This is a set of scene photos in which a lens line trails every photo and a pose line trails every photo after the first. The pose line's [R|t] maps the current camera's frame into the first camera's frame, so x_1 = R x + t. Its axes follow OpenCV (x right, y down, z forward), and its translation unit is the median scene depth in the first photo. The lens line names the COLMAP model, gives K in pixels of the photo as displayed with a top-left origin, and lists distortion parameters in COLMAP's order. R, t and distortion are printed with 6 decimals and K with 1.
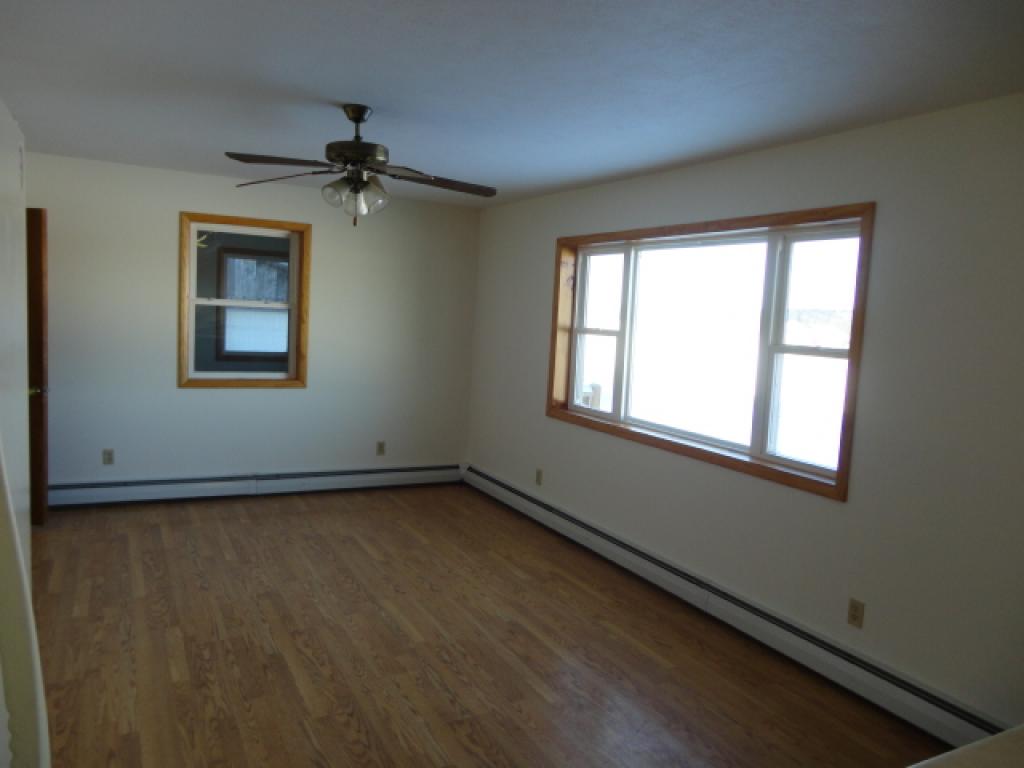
lens RADIAL K [[773.7, 0, 512.0], [0, 773.7, 384.0], [0, 0, 1]] dist [-0.006068, 0.010520]
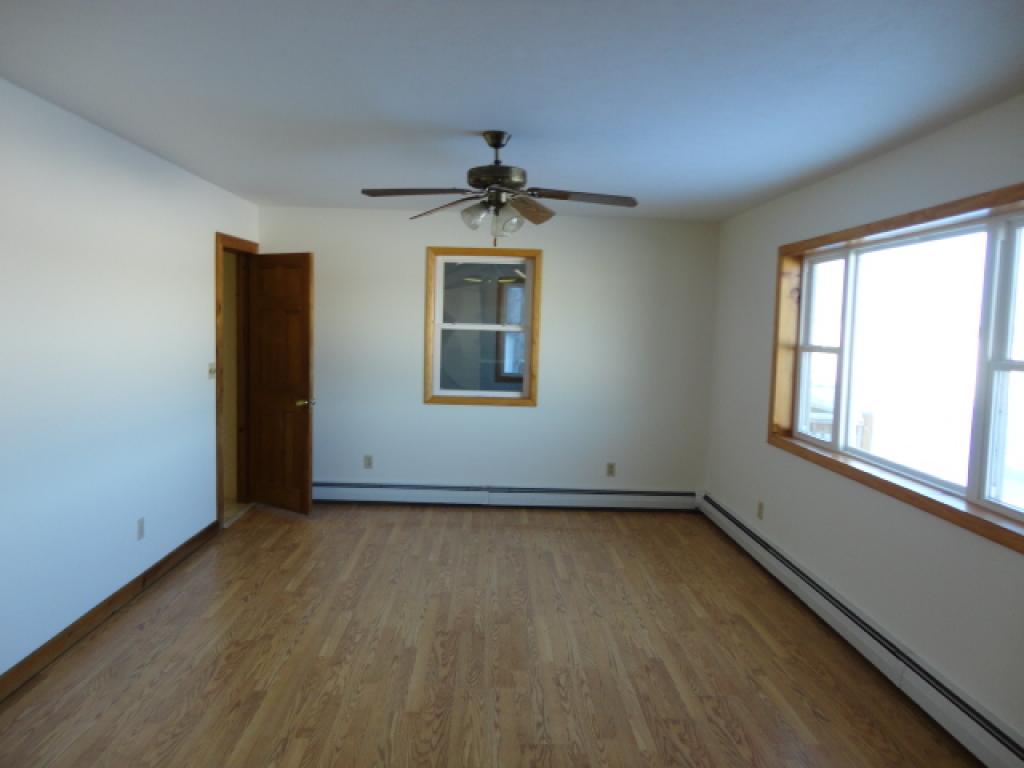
lens RADIAL K [[773.7, 0, 512.0], [0, 773.7, 384.0], [0, 0, 1]] dist [-0.006068, 0.010520]
pose [[0.891462, 0.009157, -0.453002, 0.212377], [-0.025615, 0.999215, -0.030209, 0.008327], [0.452370, 0.038534, 0.890997, 0.065769]]
